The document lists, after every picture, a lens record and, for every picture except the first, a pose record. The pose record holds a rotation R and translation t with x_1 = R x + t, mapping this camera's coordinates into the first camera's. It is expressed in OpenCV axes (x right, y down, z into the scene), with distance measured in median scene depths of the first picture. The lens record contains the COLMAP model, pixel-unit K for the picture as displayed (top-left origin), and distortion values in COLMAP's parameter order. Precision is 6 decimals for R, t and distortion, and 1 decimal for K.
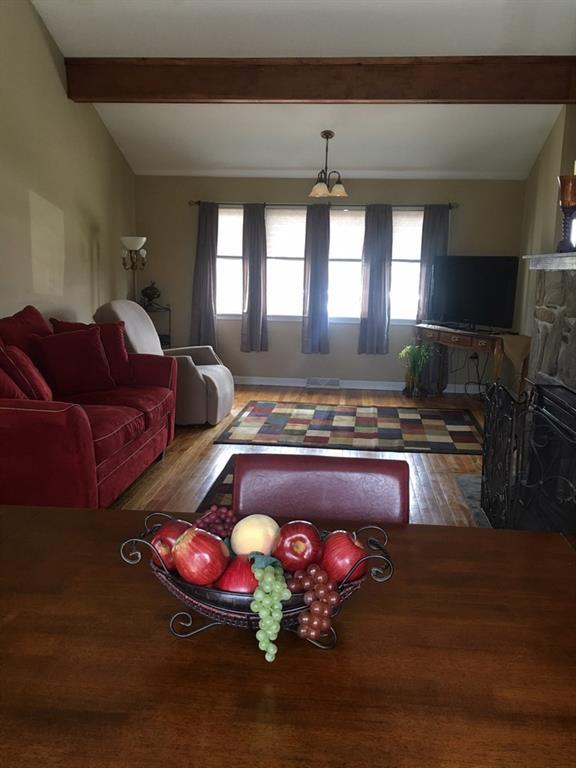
lens RADIAL K [[655.9, 0, 287.6], [0, 655.9, 384.7], [0, 0, 1]] dist [0.057127, -0.039423]
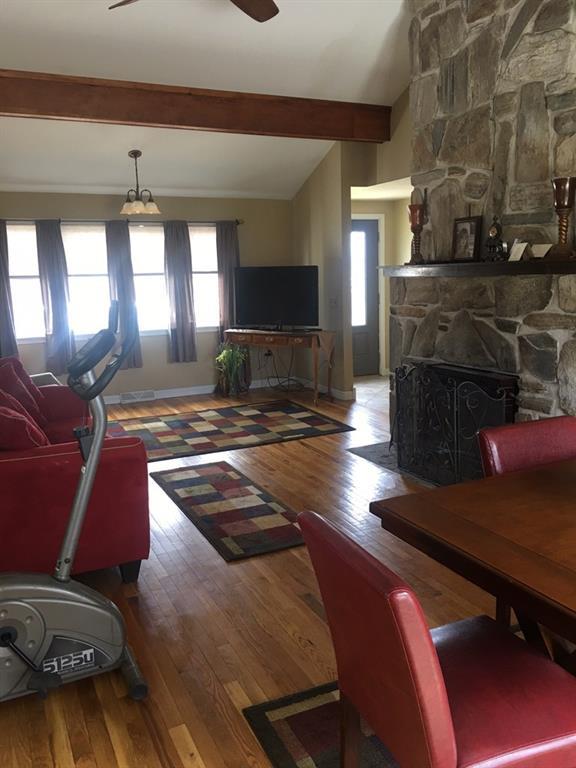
lens RADIAL K [[655.9, 0, 288.8], [0, 655.9, 382.1], [0, 0, 1]] dist [0.057127, -0.039423]
pose [[0.855165, -0.132482, 0.501140, -0.269906], [0.138050, 0.990080, 0.026165, -0.020323], [-0.499635, 0.046807, 0.864971, 0.009965]]
